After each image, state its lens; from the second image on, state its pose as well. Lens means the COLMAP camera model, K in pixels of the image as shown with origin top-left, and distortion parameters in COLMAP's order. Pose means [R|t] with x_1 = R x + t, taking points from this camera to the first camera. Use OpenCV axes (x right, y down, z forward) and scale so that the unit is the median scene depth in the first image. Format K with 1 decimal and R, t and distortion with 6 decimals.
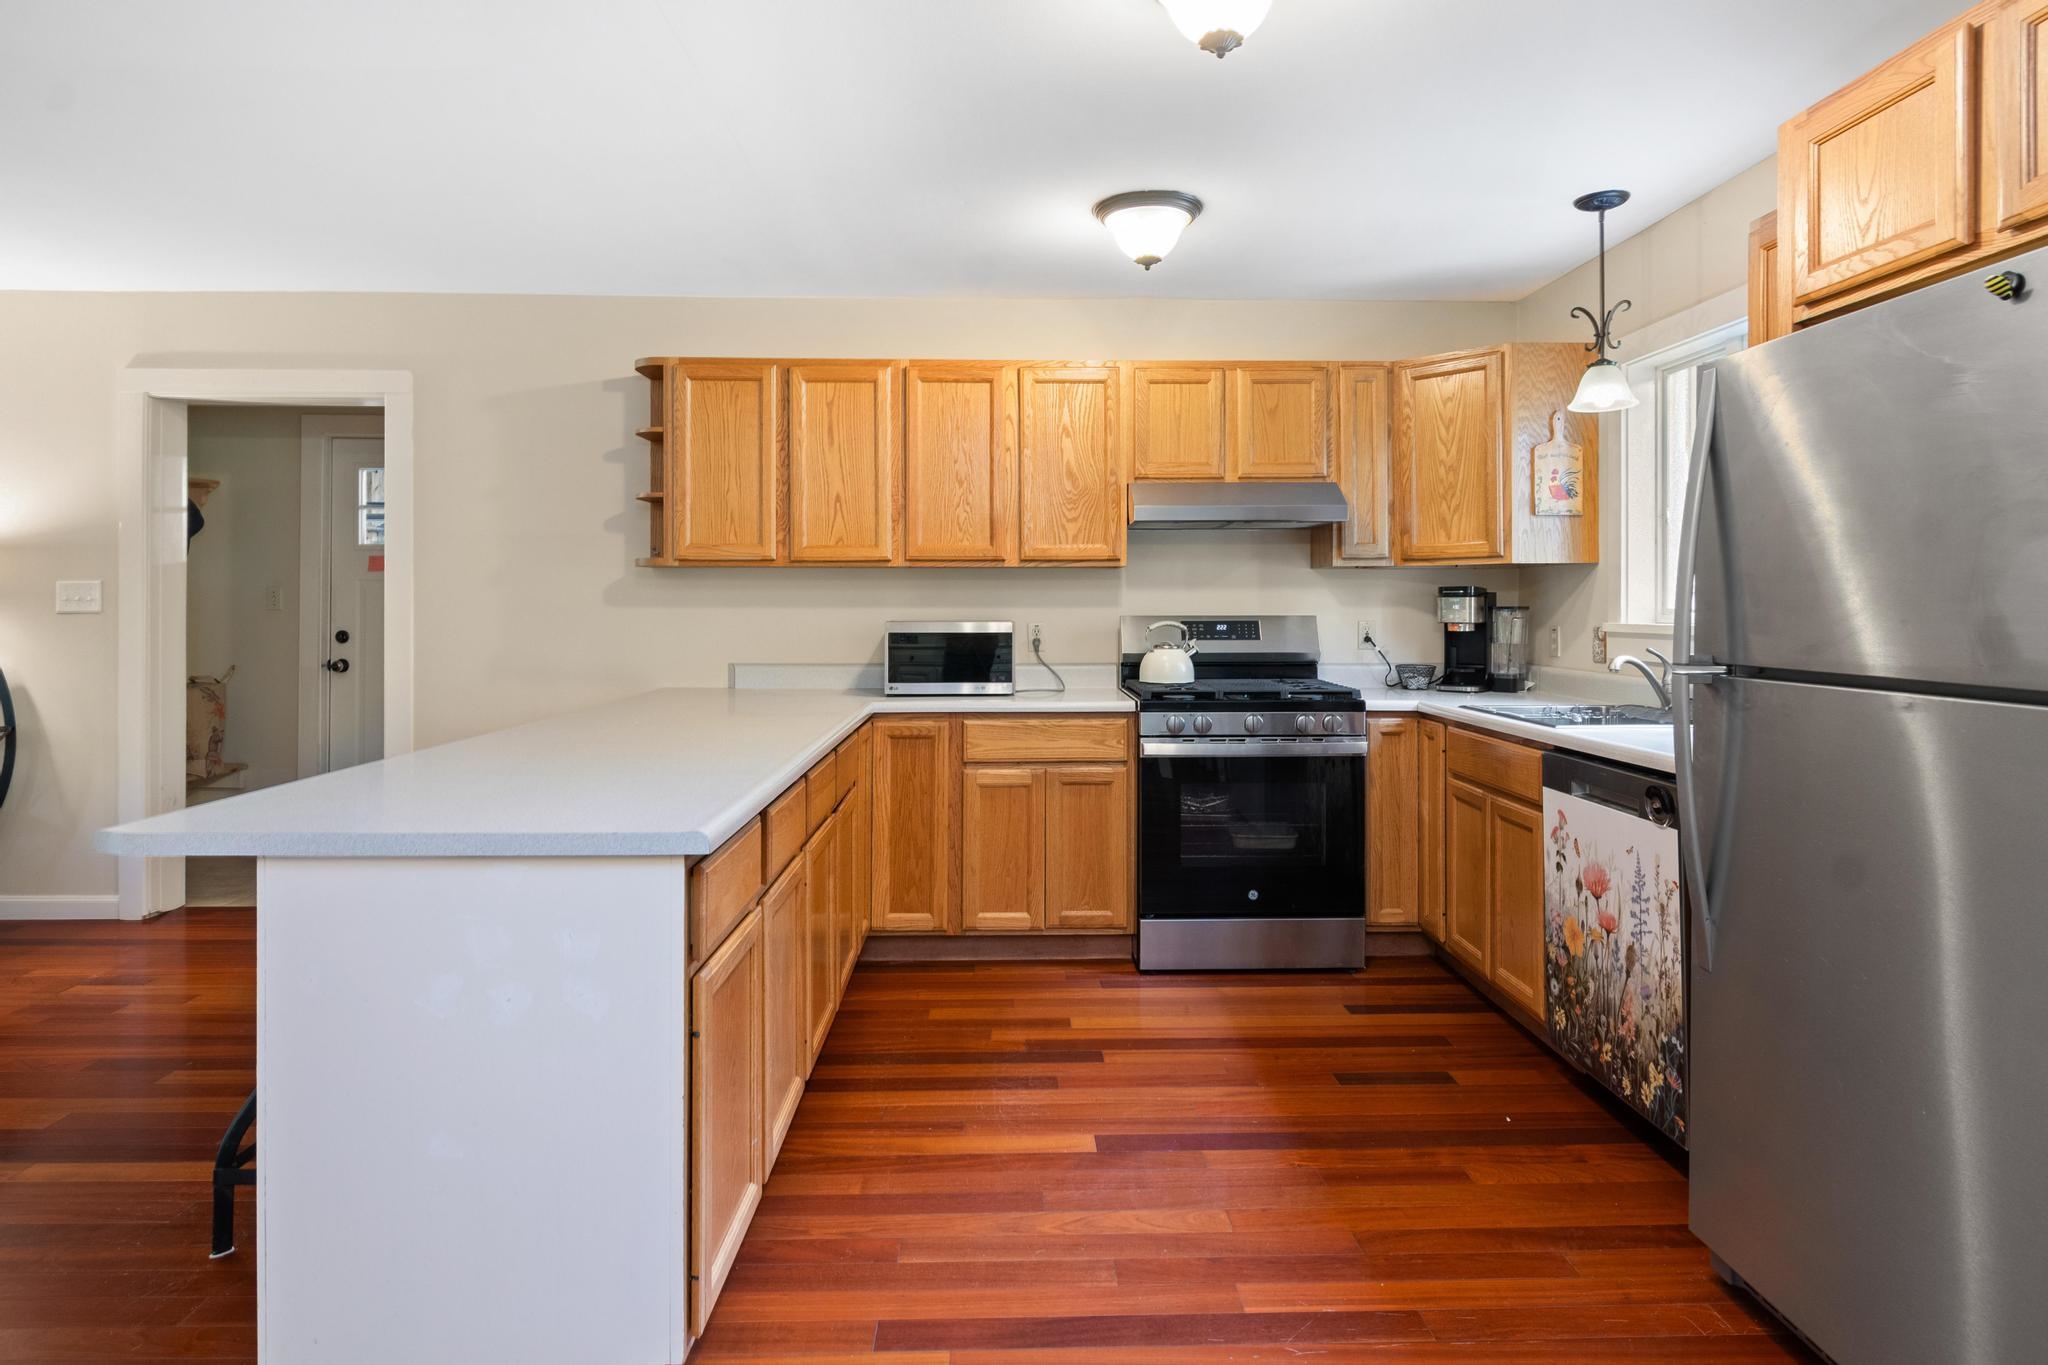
lens RADIAL K [[1112.0, 0, 1024.9], [0, 1112.0, 614.1], [0, 0, 1]] dist [0.014422, -0.015813]
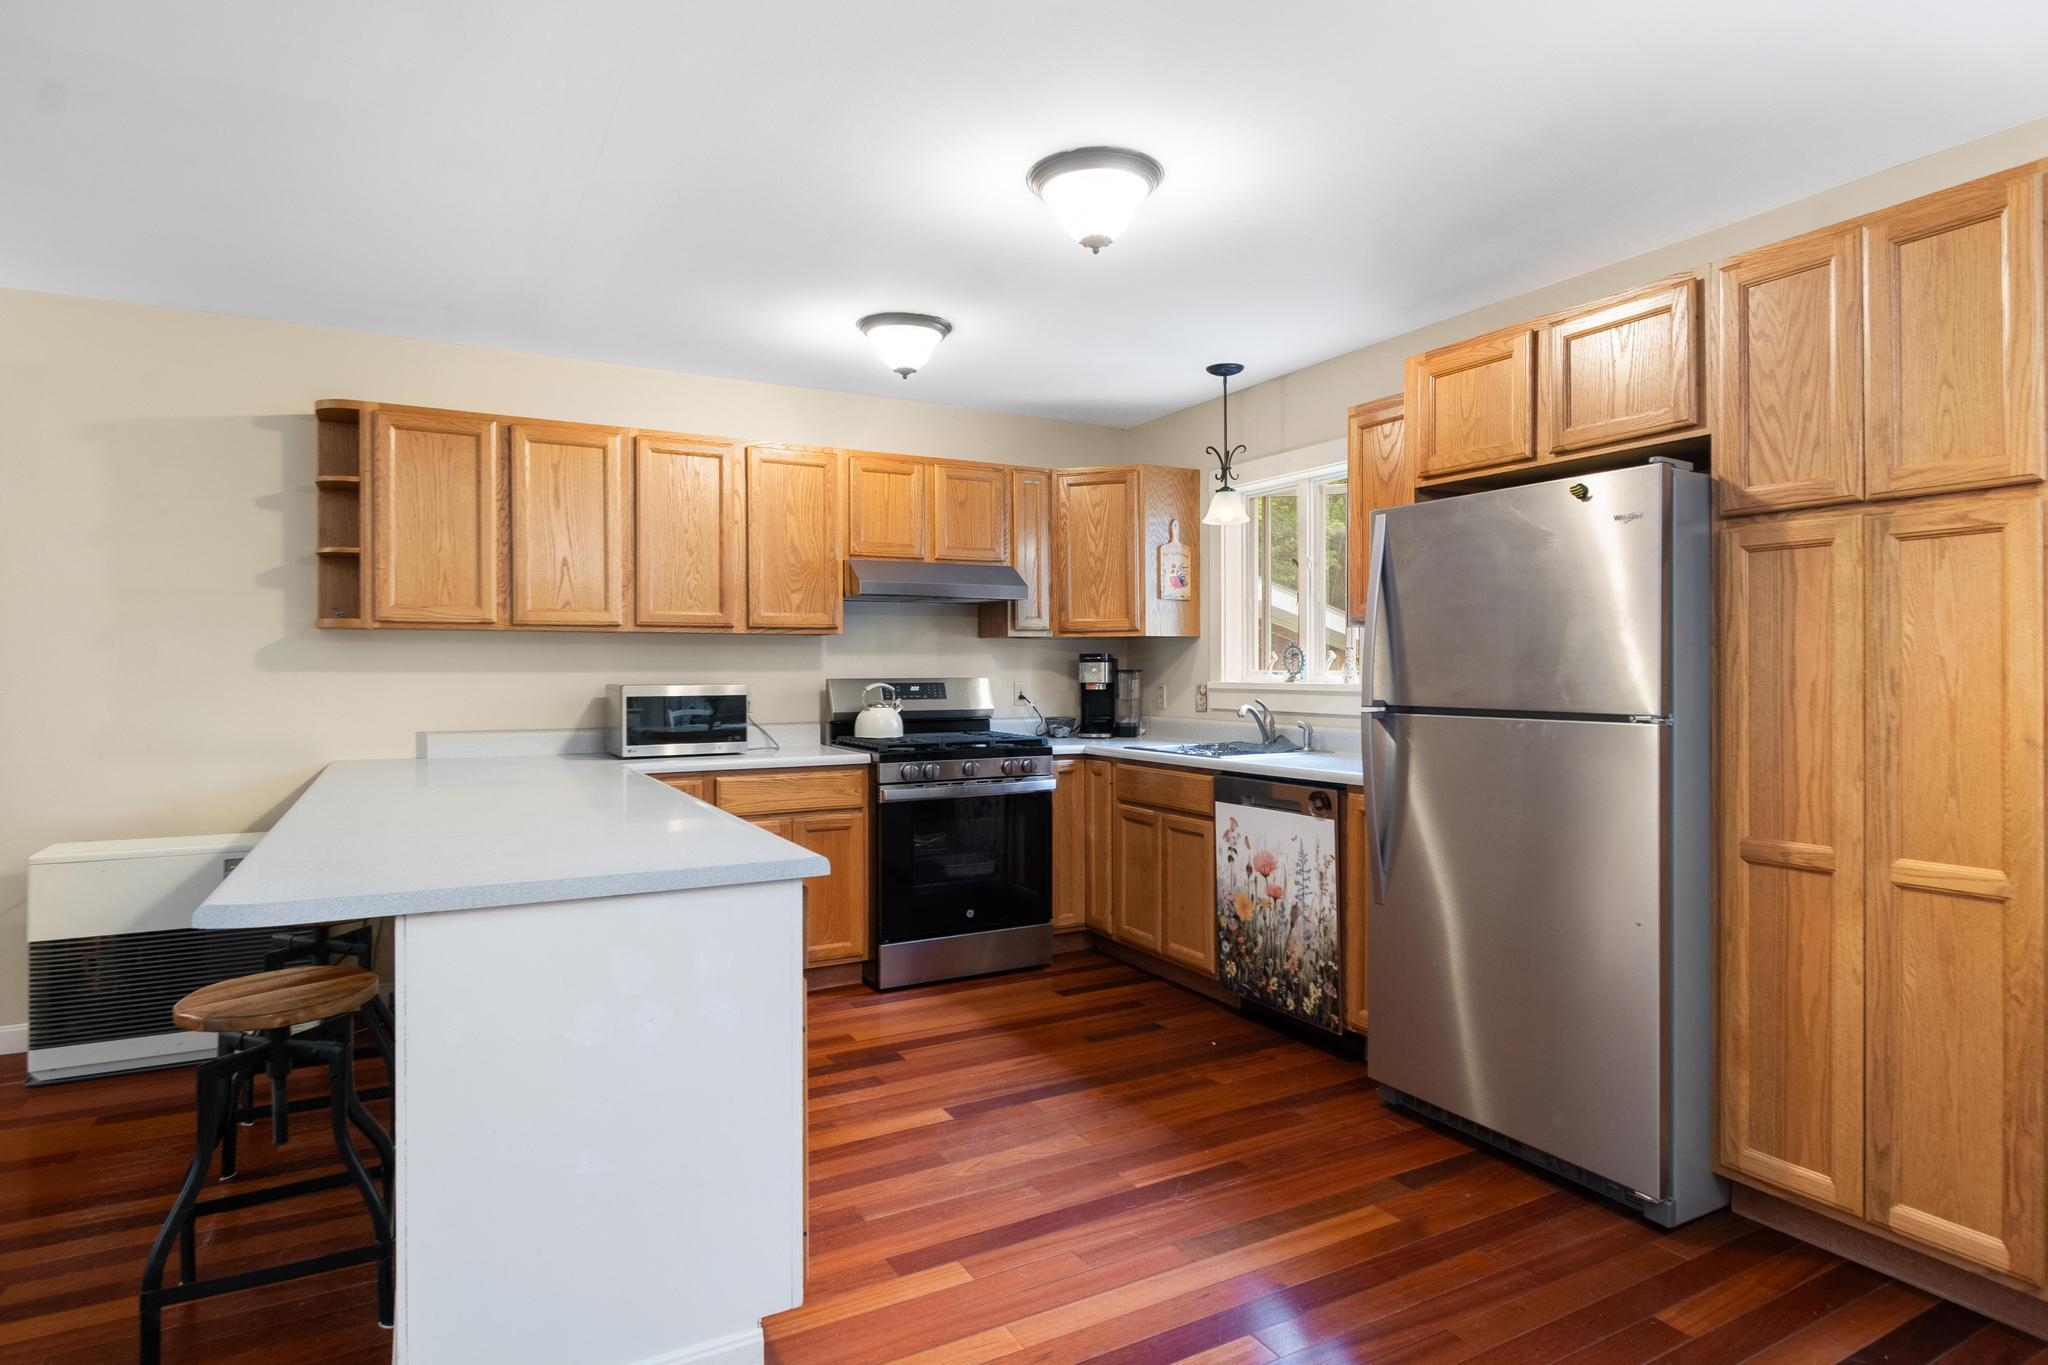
lens RADIAL K [[1102.9, 0, 1024.0], [0, 1102.9, 682.5], [0, 0, 1]] dist [-0.001529, -0.000364]
pose [[0.888496, -0.007453, 0.458824, -0.275050], [0.005892, 0.999971, 0.004834, 0.001275], [-0.458846, -0.001591, 0.888514, -0.066885]]
